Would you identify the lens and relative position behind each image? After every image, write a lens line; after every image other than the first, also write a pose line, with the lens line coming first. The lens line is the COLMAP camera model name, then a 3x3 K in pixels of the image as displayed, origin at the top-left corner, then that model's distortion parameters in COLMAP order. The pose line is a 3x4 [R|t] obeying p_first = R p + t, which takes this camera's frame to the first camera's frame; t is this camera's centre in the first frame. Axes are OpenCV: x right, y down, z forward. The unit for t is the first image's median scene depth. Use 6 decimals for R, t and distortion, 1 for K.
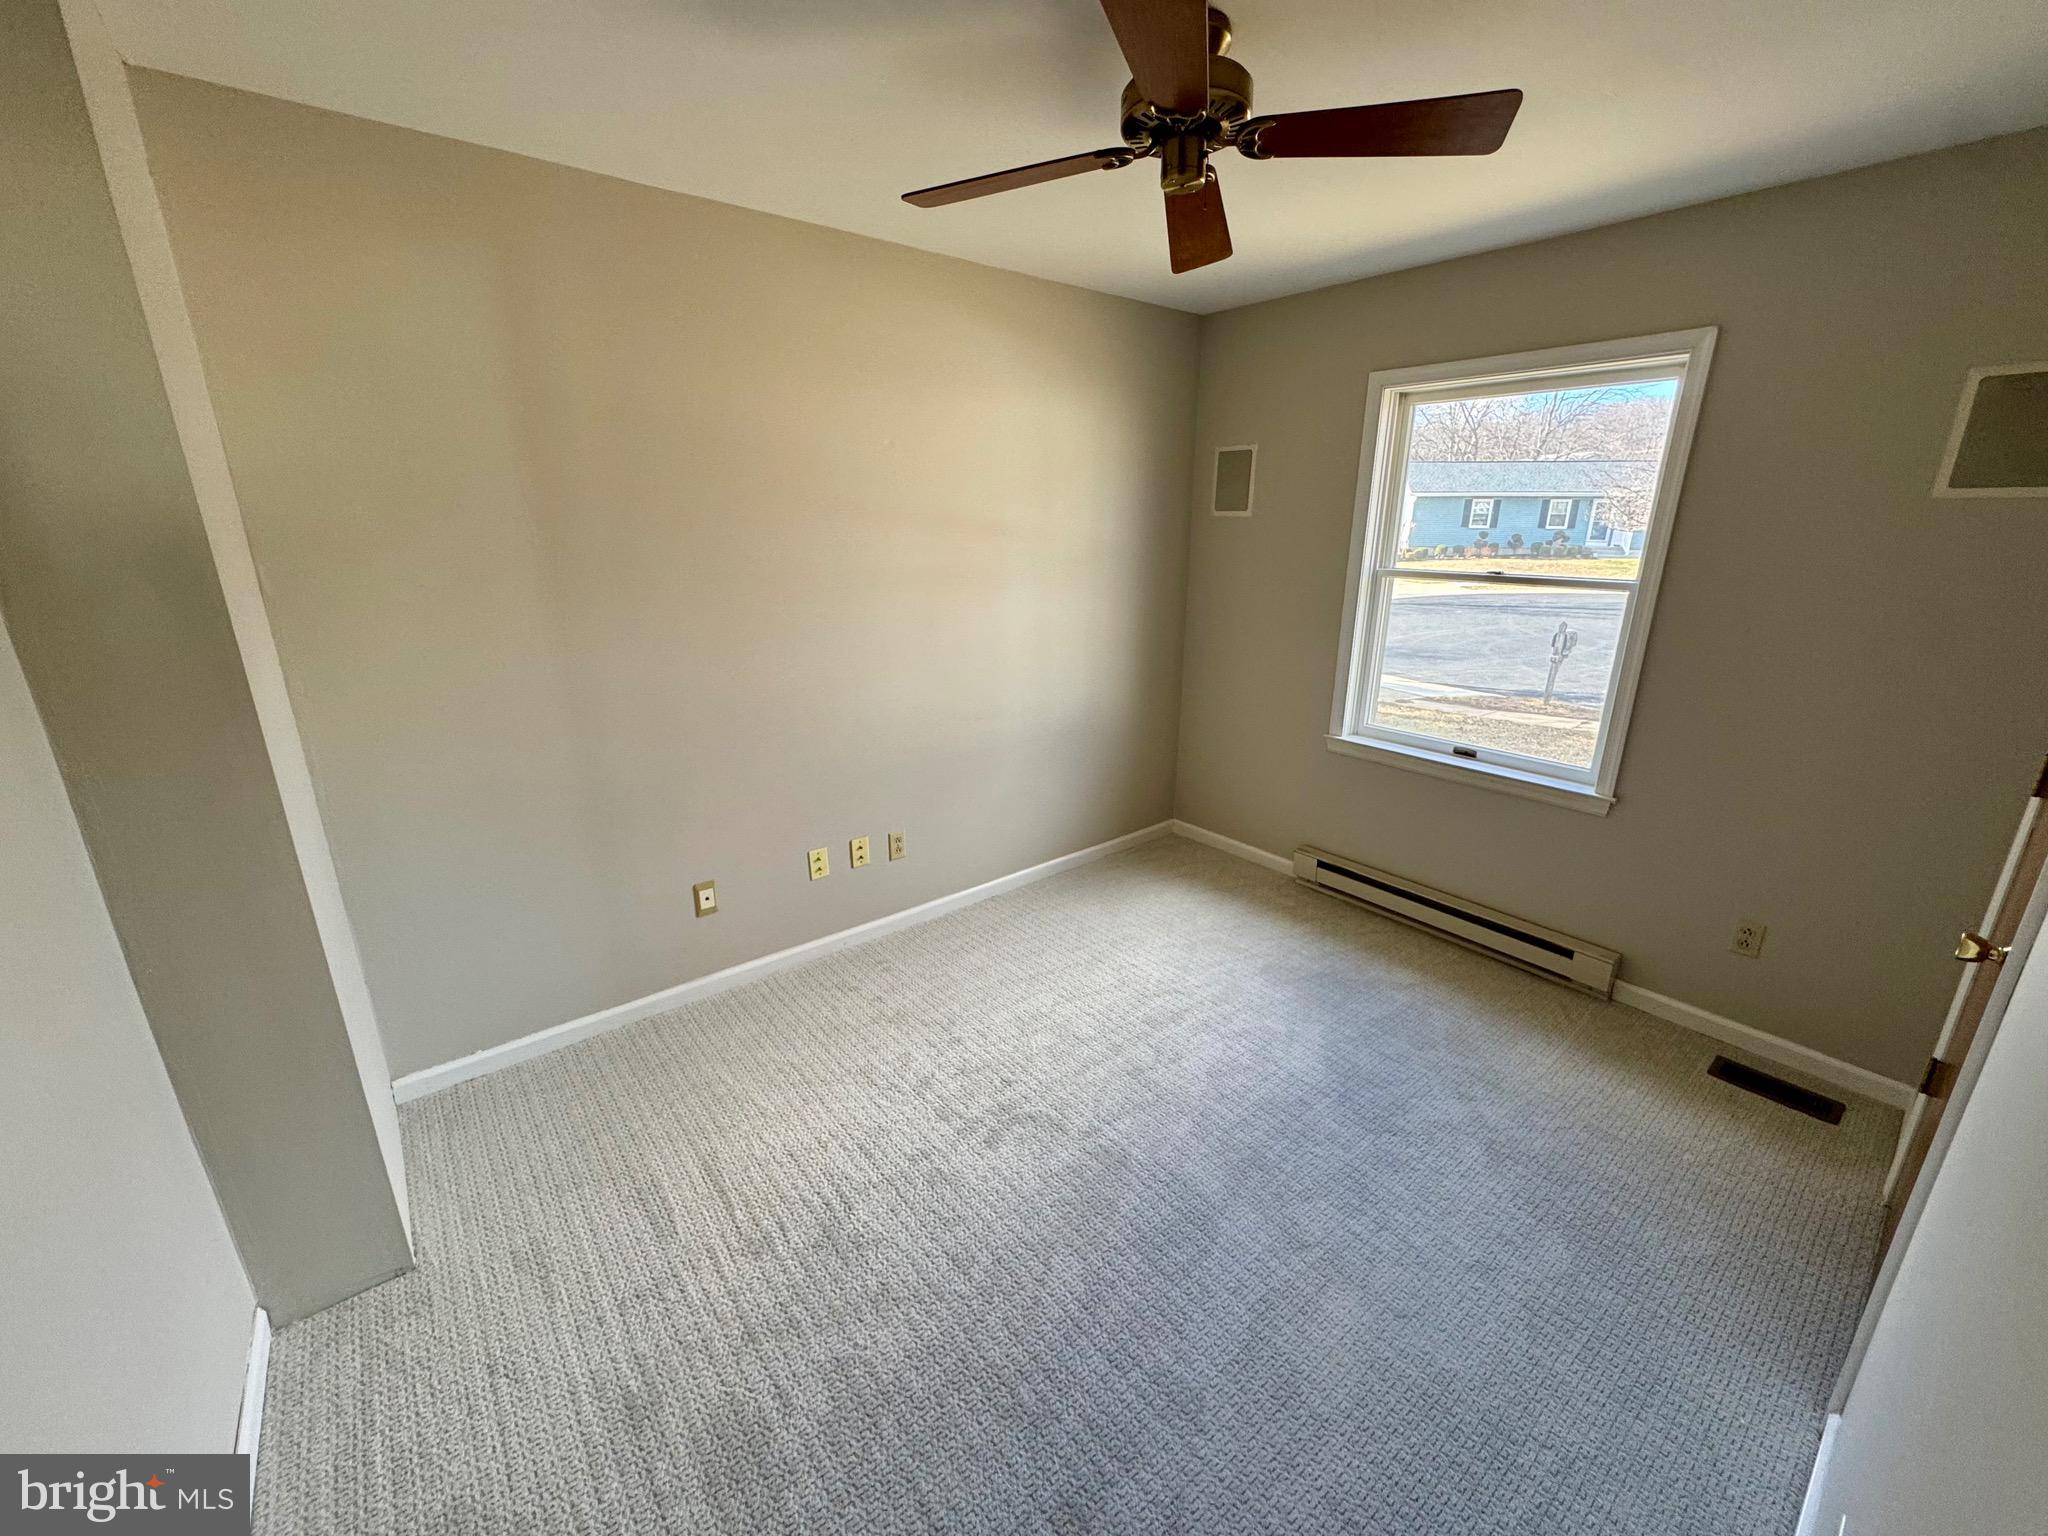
lens RADIAL K [[814.1, 0, 1019.5], [0, 814.1, 772.5], [0, 0, 1]] dist [0.002389, 0.000143]
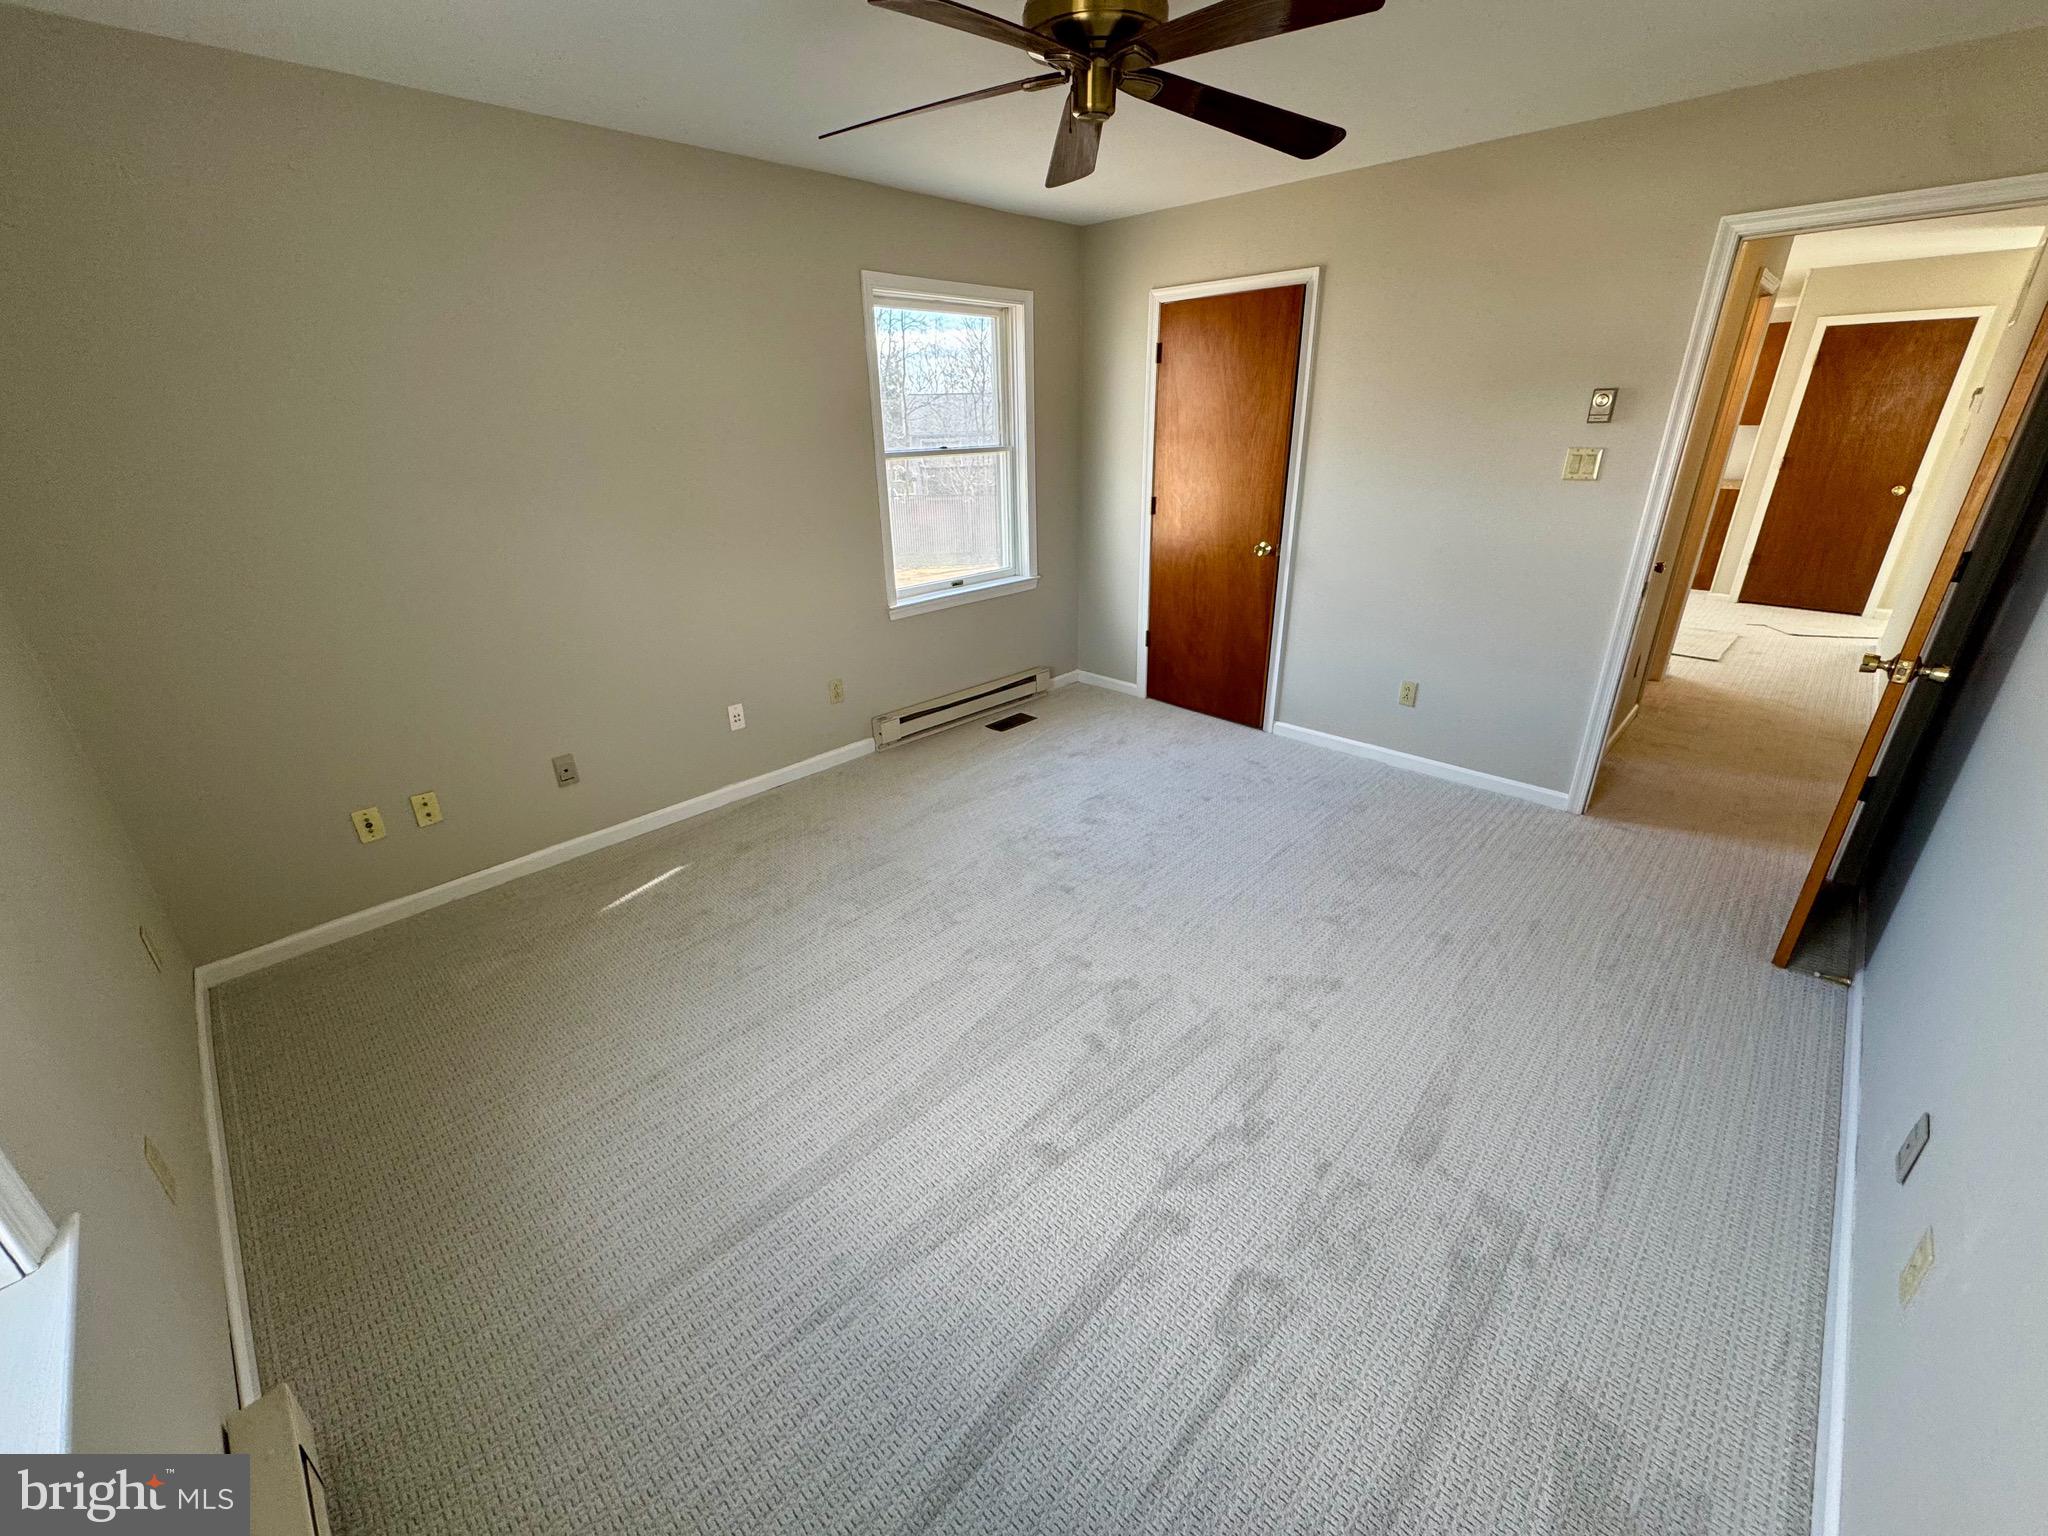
lens RADIAL K [[814.2, 0, 1022.4], [0, 814.2, 758.9], [0, 0, 1]] dist [0.001061, -0.000062]
pose [[-0.108528, -0.388788, 0.914913, -0.819639], [0.324454, 0.856095, 0.402281, -0.282140], [-0.939655, 0.340506, 0.033233, 0.934188]]
